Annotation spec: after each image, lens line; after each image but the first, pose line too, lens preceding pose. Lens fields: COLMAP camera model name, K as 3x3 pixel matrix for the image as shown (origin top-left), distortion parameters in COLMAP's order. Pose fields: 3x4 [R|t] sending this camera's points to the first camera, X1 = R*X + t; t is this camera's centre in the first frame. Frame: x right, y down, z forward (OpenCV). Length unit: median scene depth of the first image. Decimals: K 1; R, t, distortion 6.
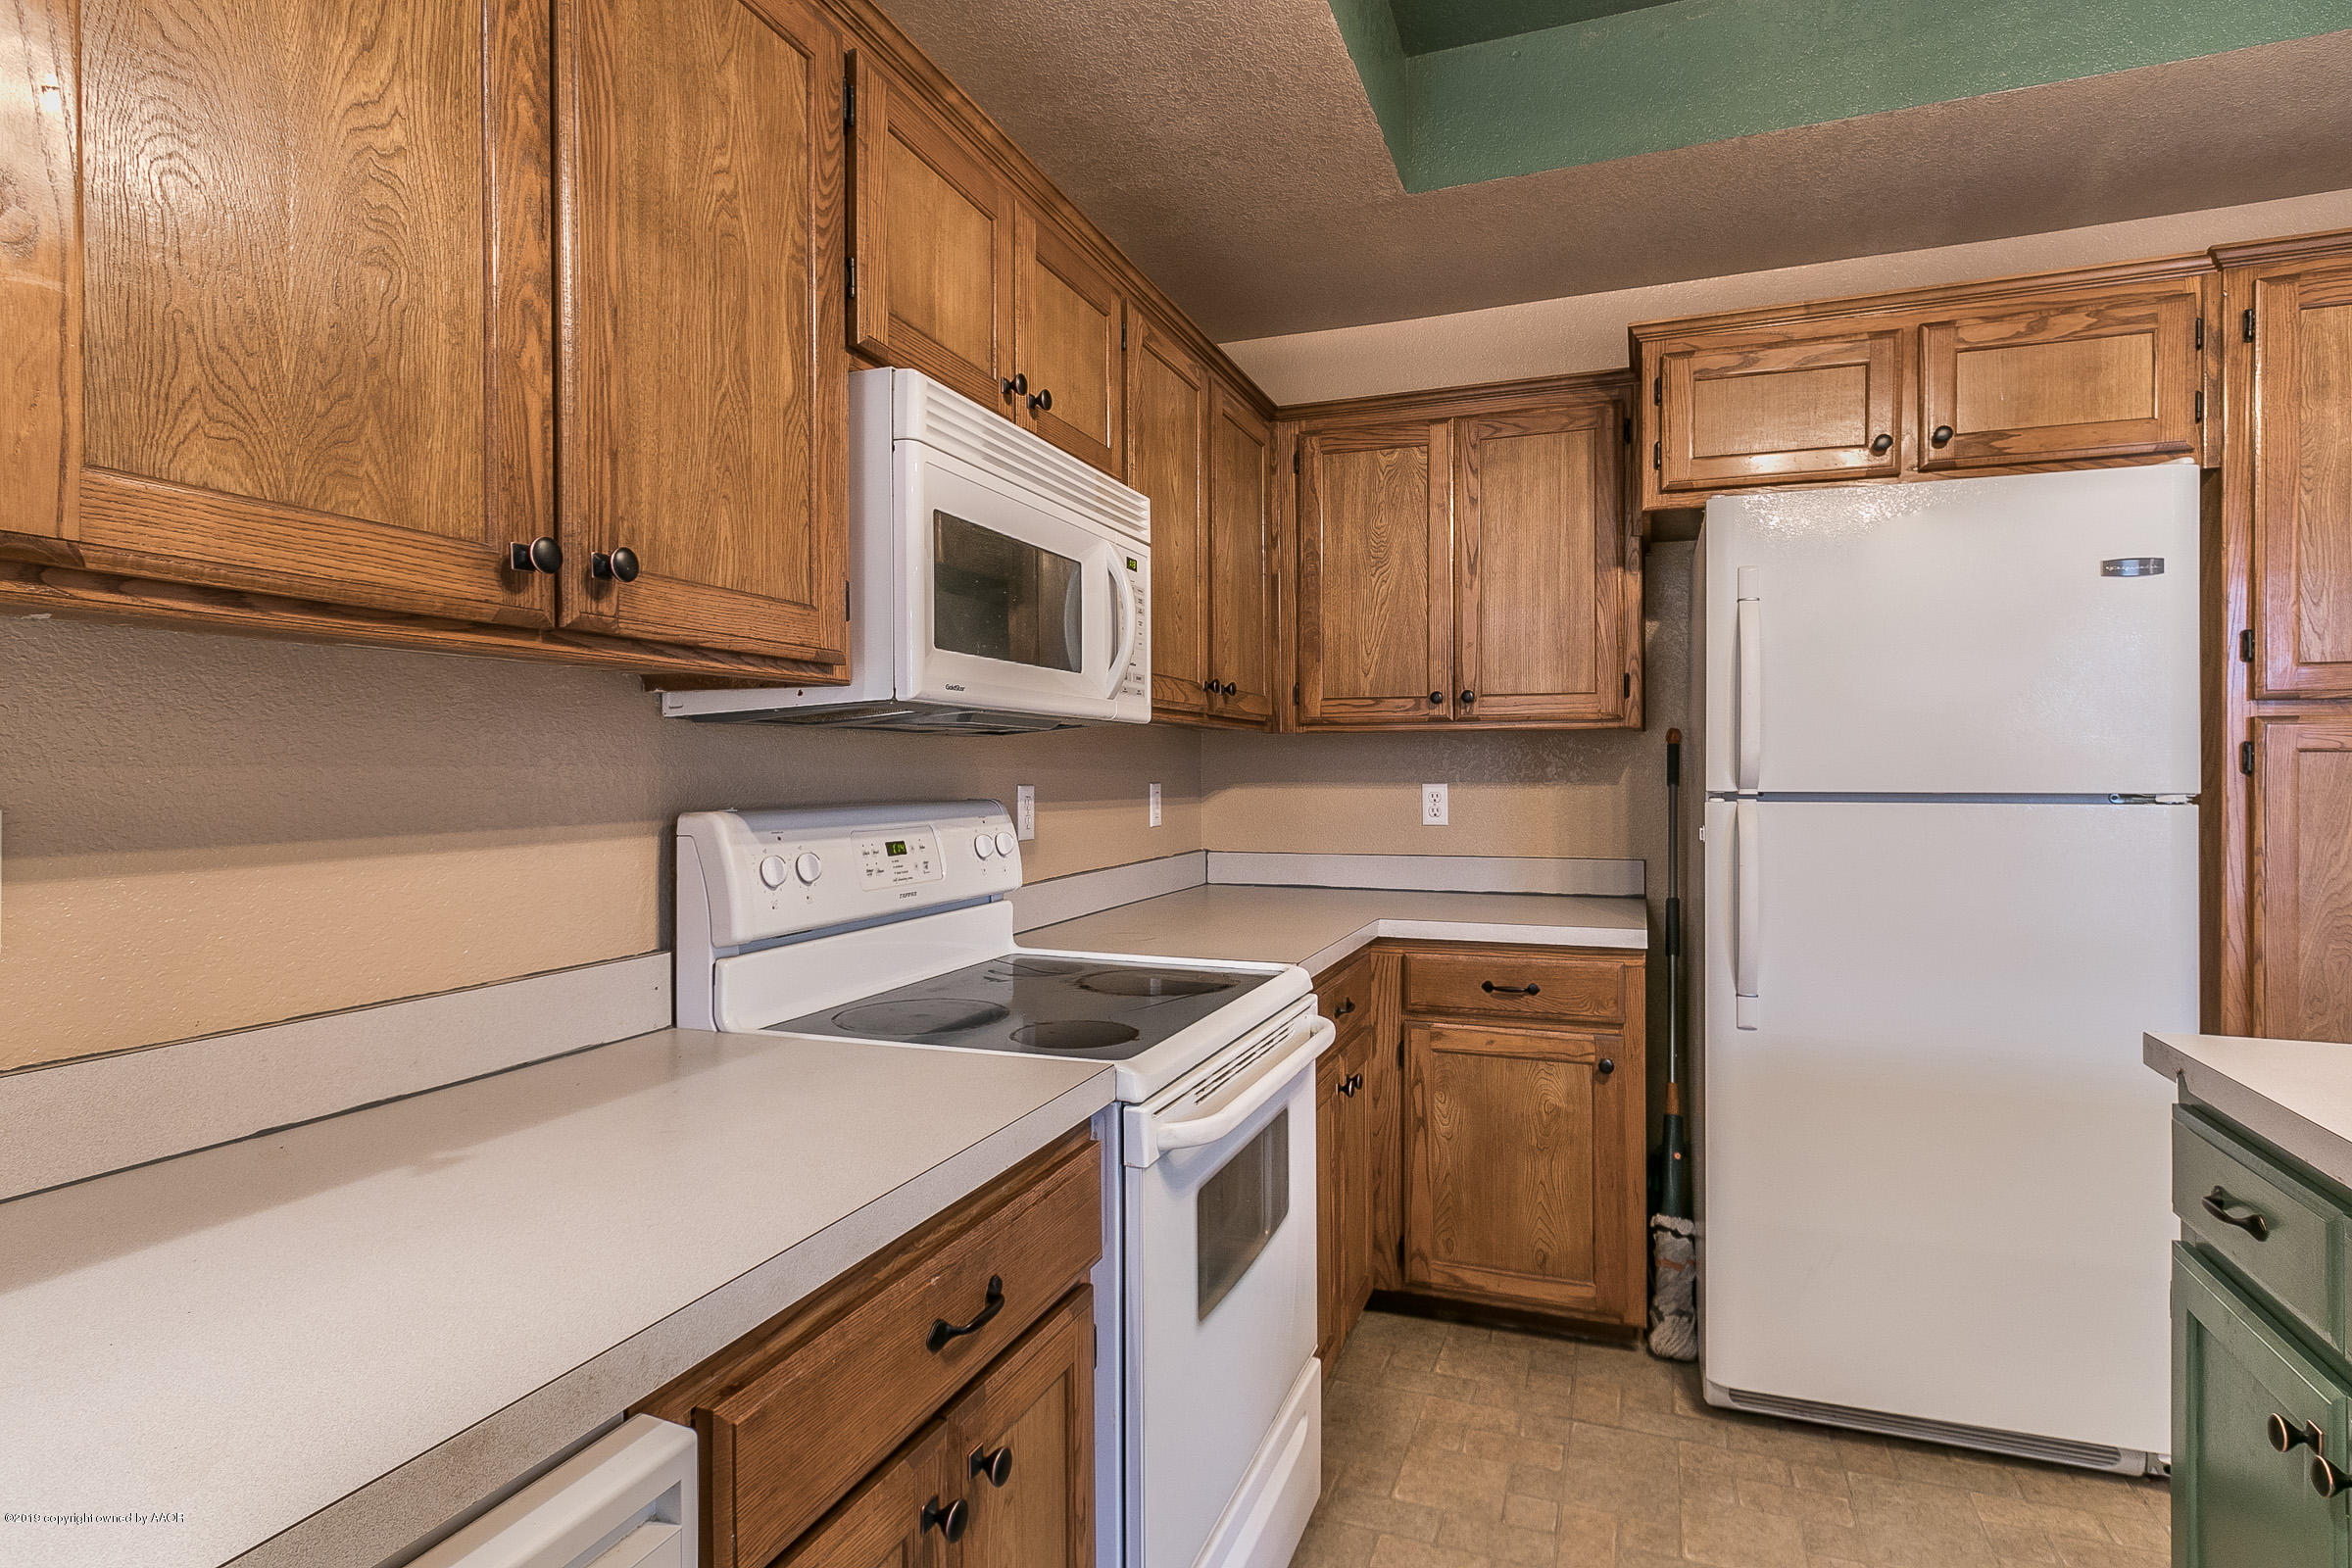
lens RADIAL K [[1219.0, 0, 1187.0], [0, 1219.0, 778.0], [0, 0, 1]] dist [-0.000055, -0.000481]
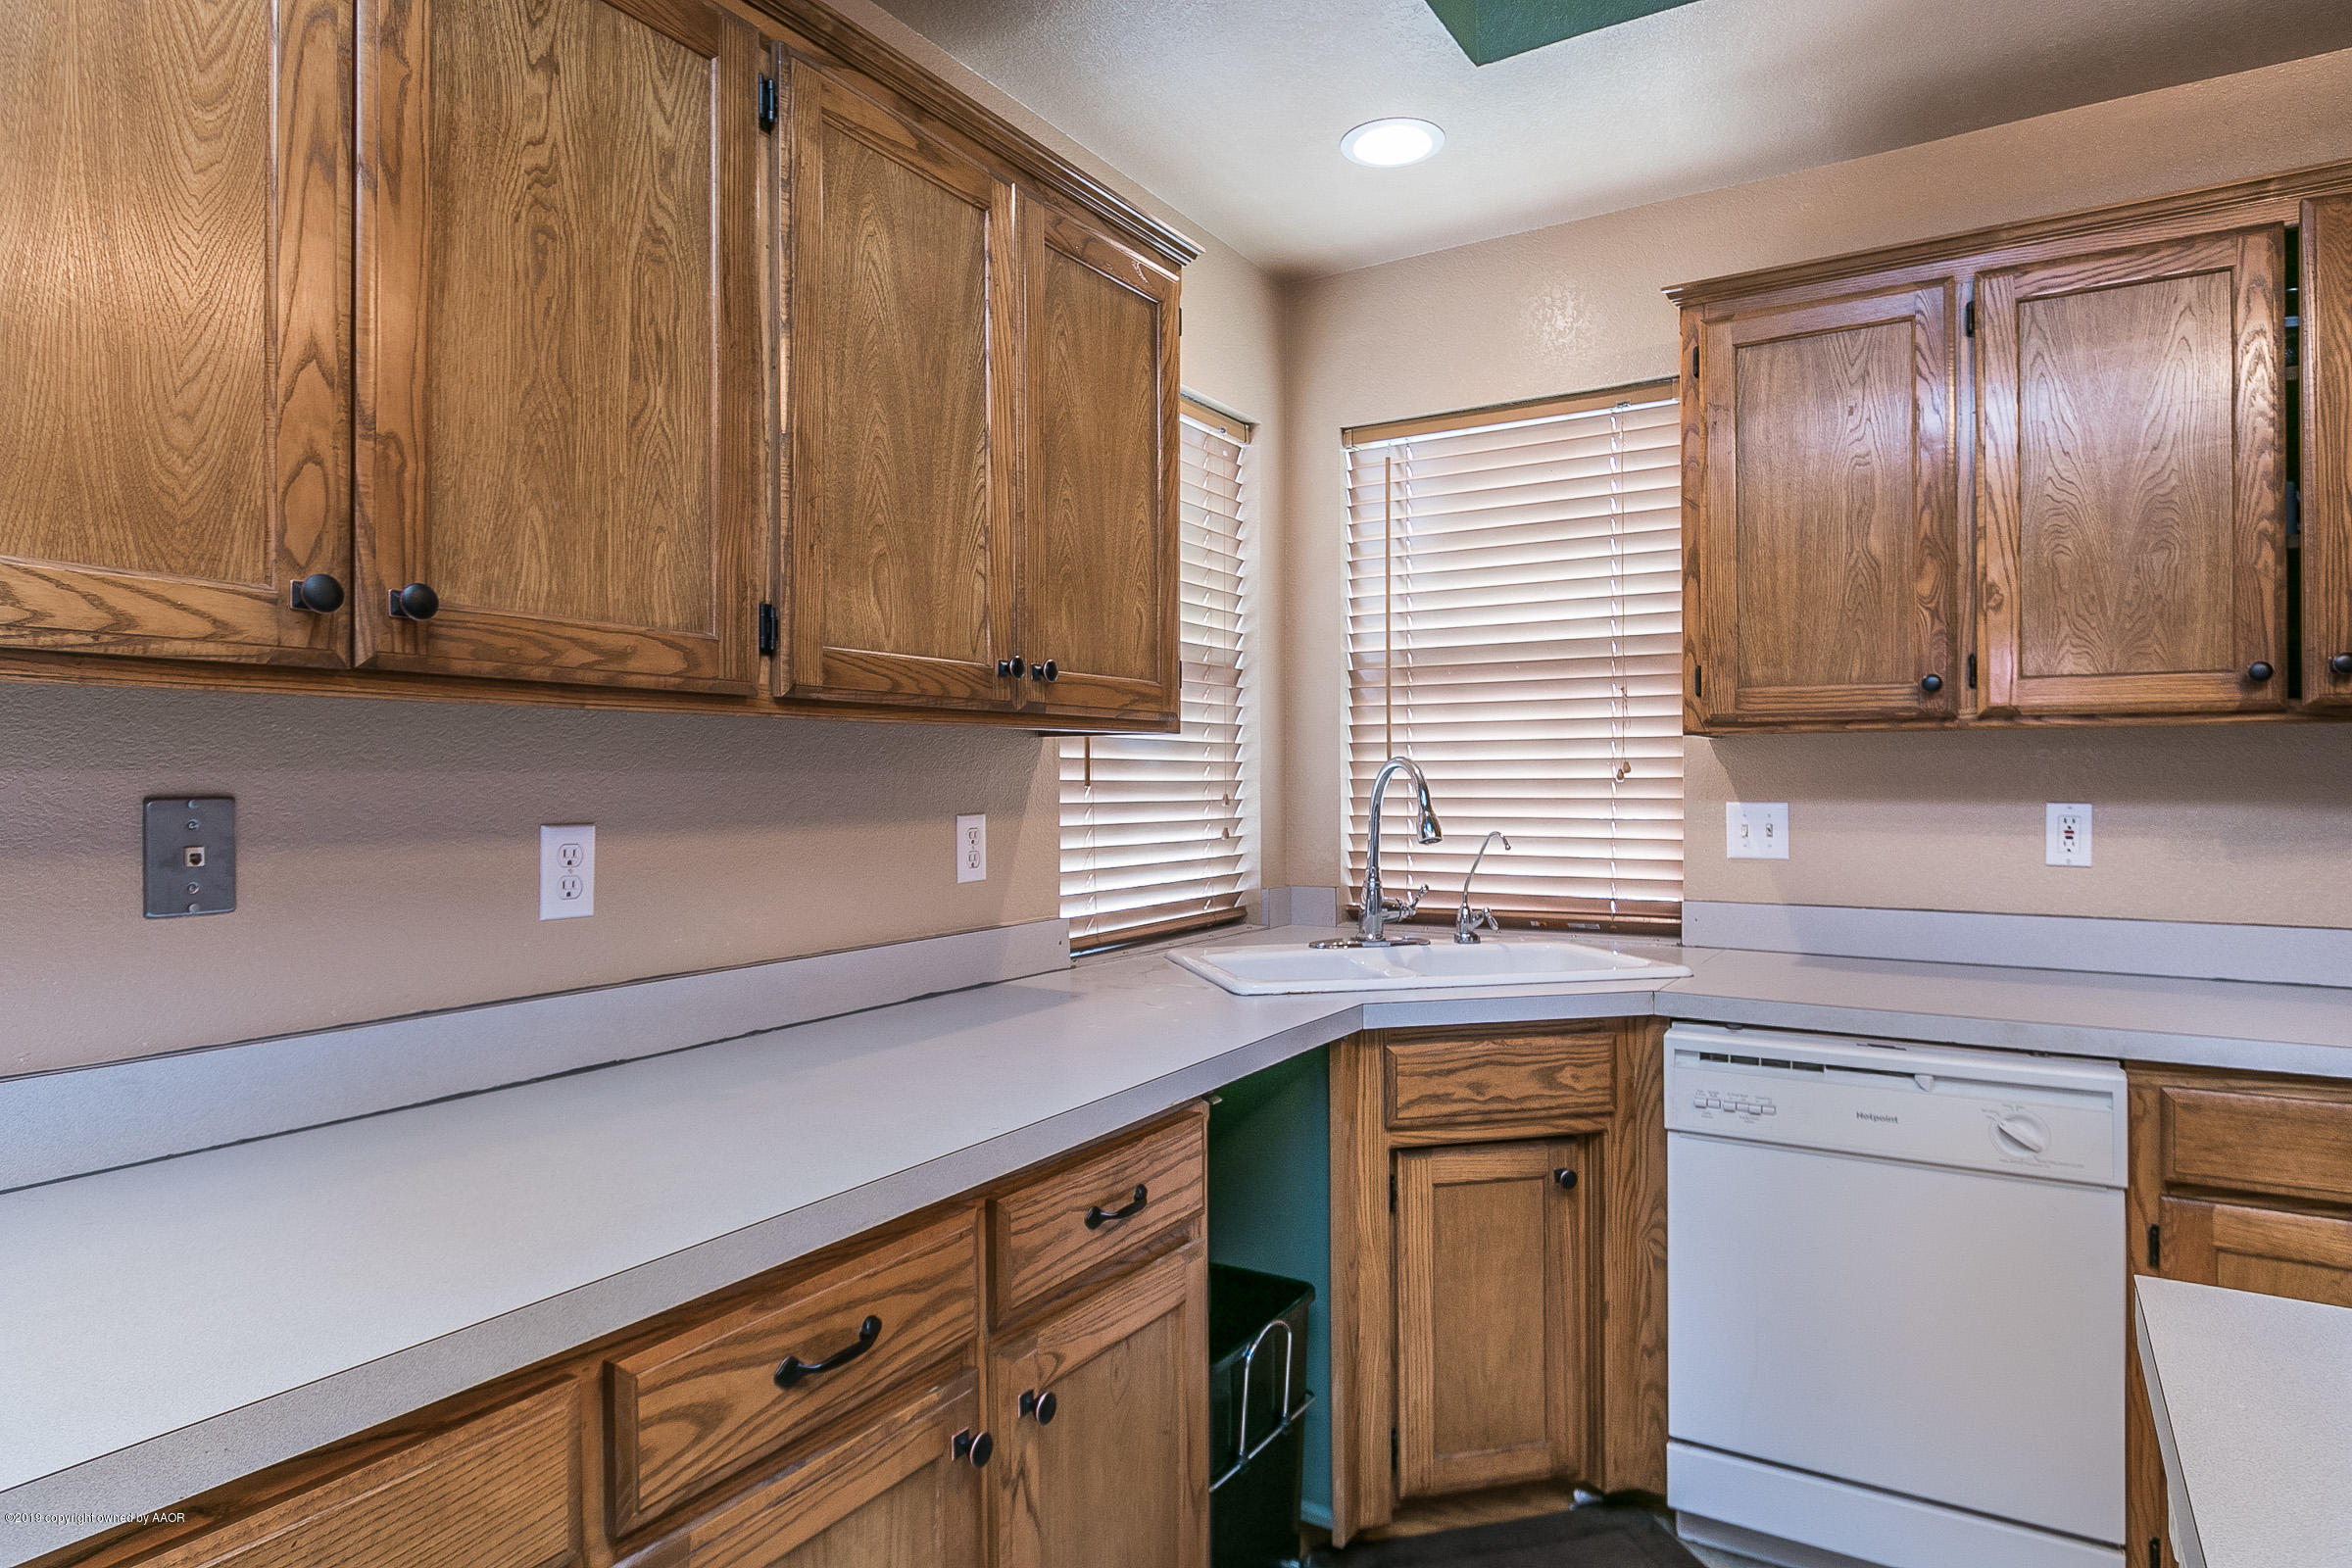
lens RADIAL K [[1309.0, 0, 1194.1], [0, 1309.0, 771.7], [0, 0, 1]] dist [-0.006312, -0.003137]
pose [[-0.186752, 0.000056, -0.982407, 0.810232], [-0.002354, 0.999997, 0.000504, -0.015051], [0.982404, 0.002407, -0.186751, -0.096371]]
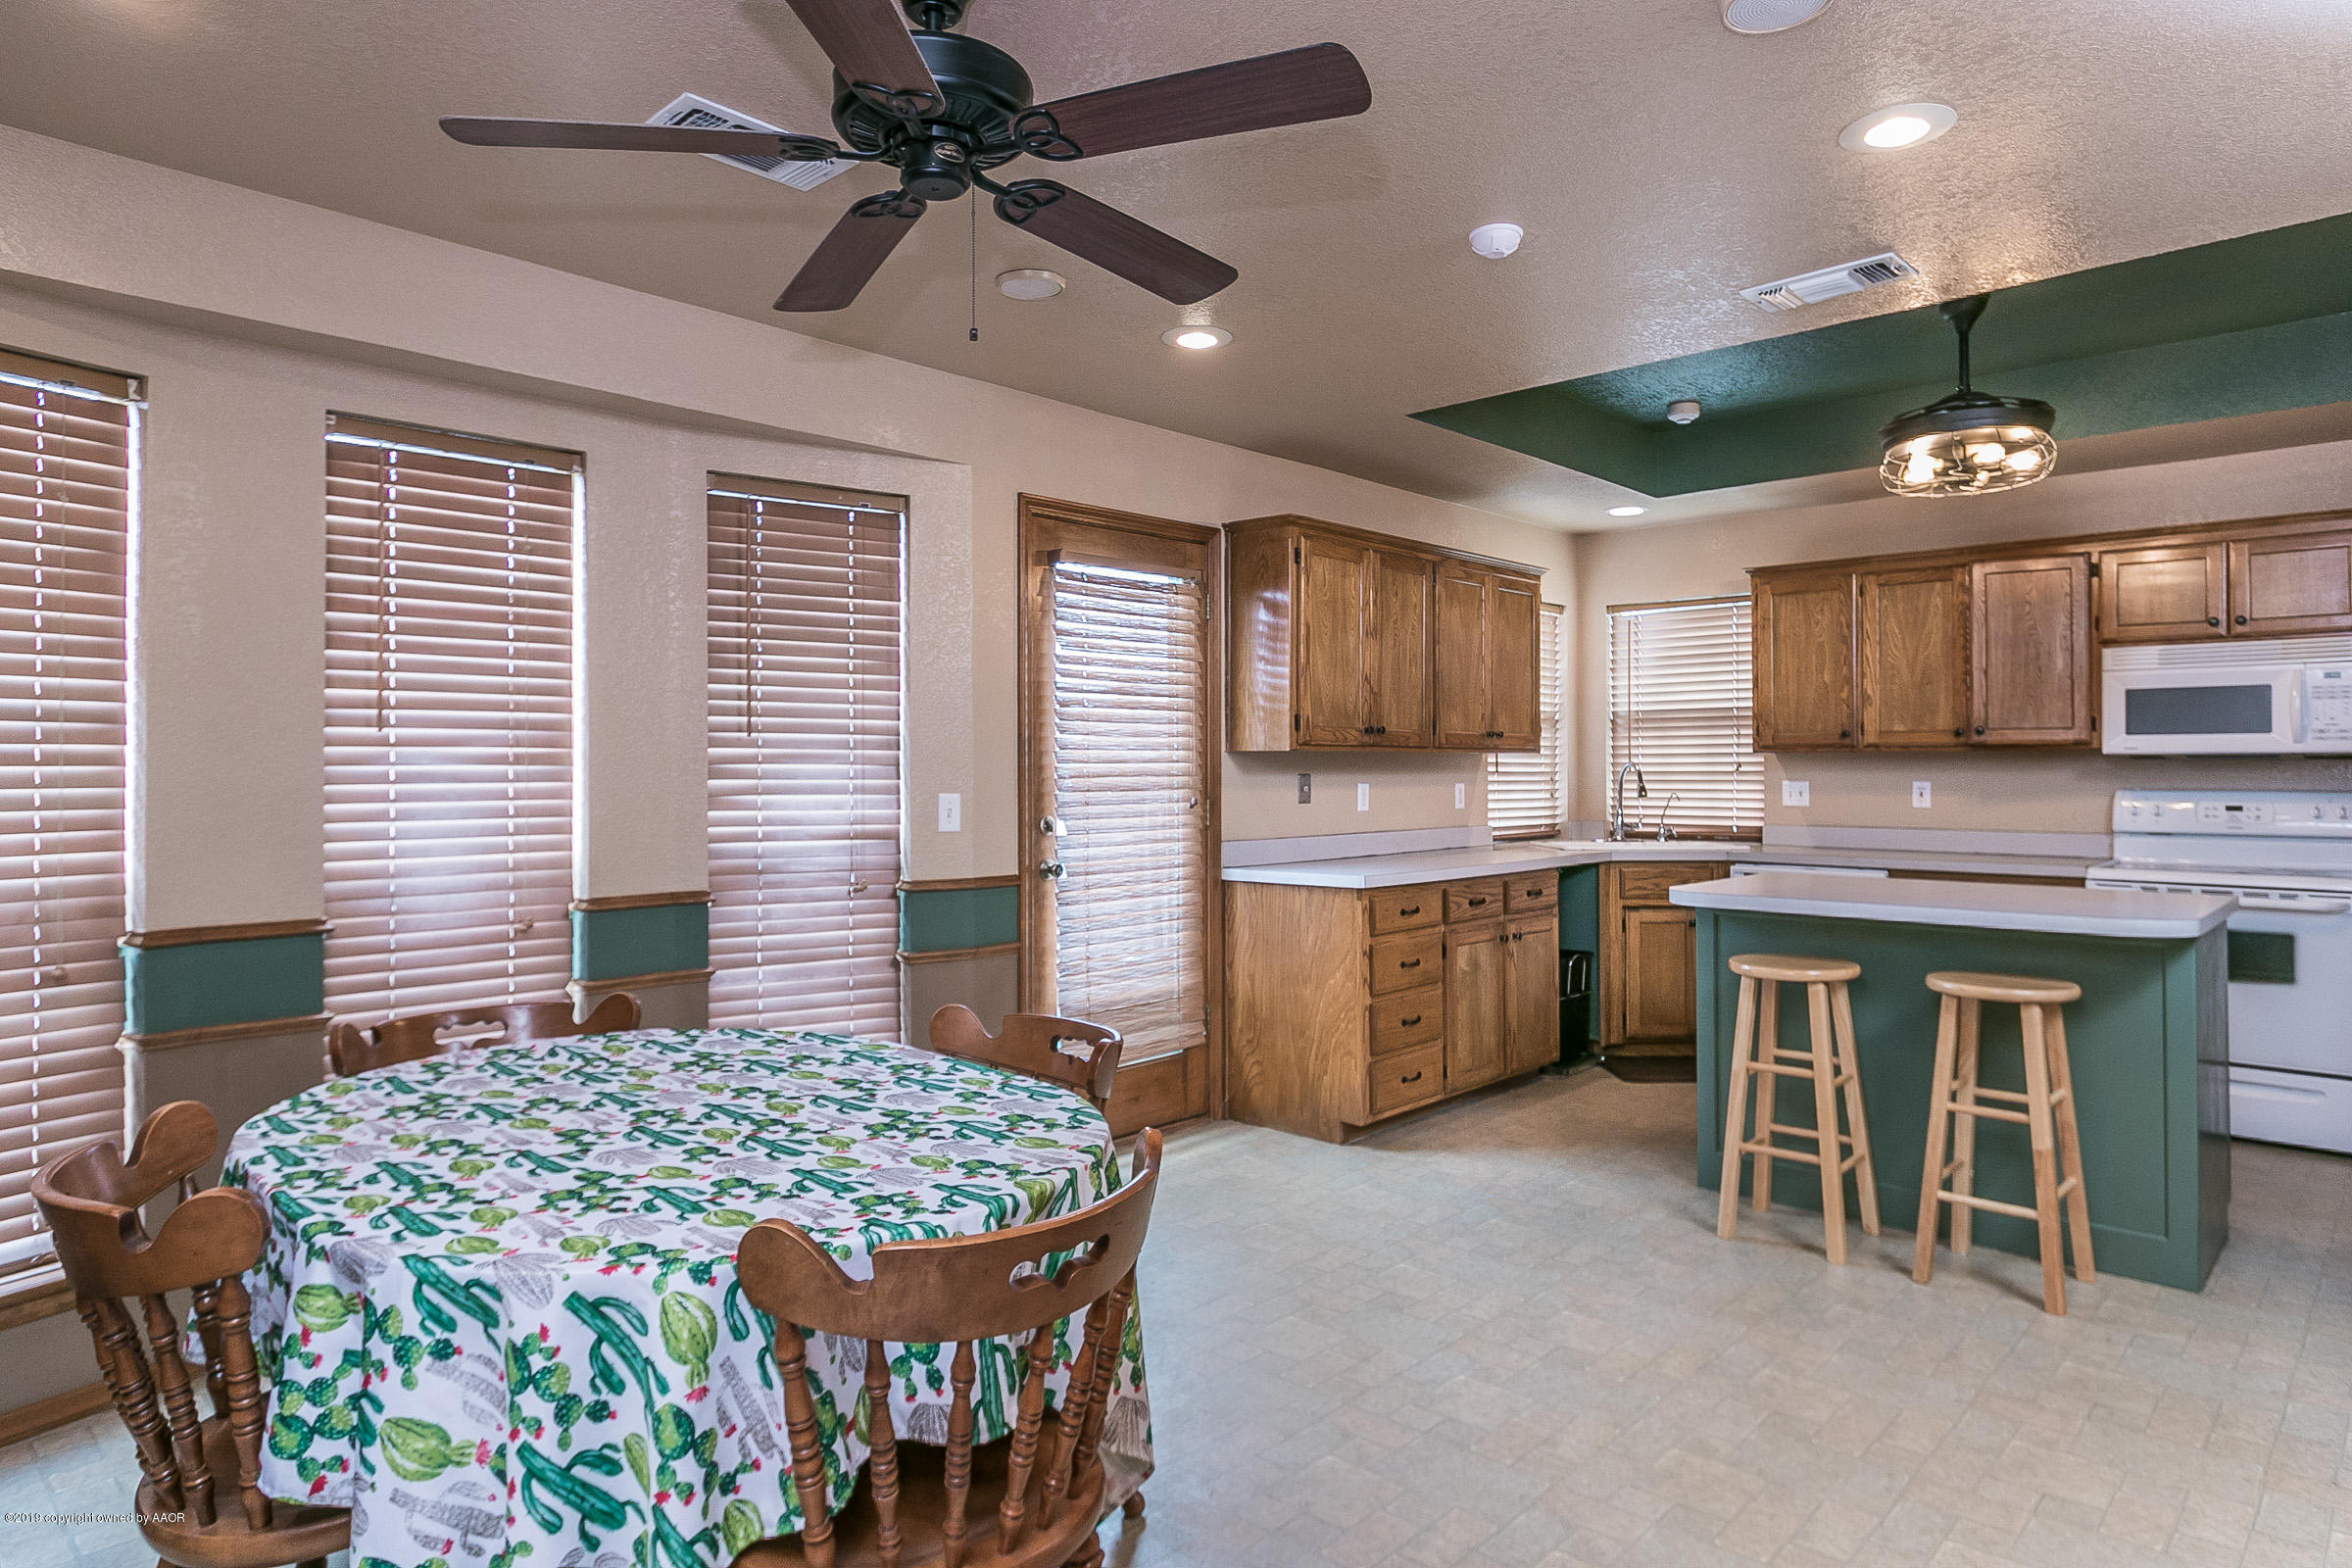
lens RADIAL K [[1371.0, 0, 1173.4], [0, 1371.0, 763.7], [0, 0, 1]] dist [-0.004080, 0.000486]
pose [[-0.383296, -0.001049, -0.923625, 2.789787], [-0.003250, 0.999995, 0.000213, -0.021409], [0.923620, 0.003083, -0.383298, 0.093714]]
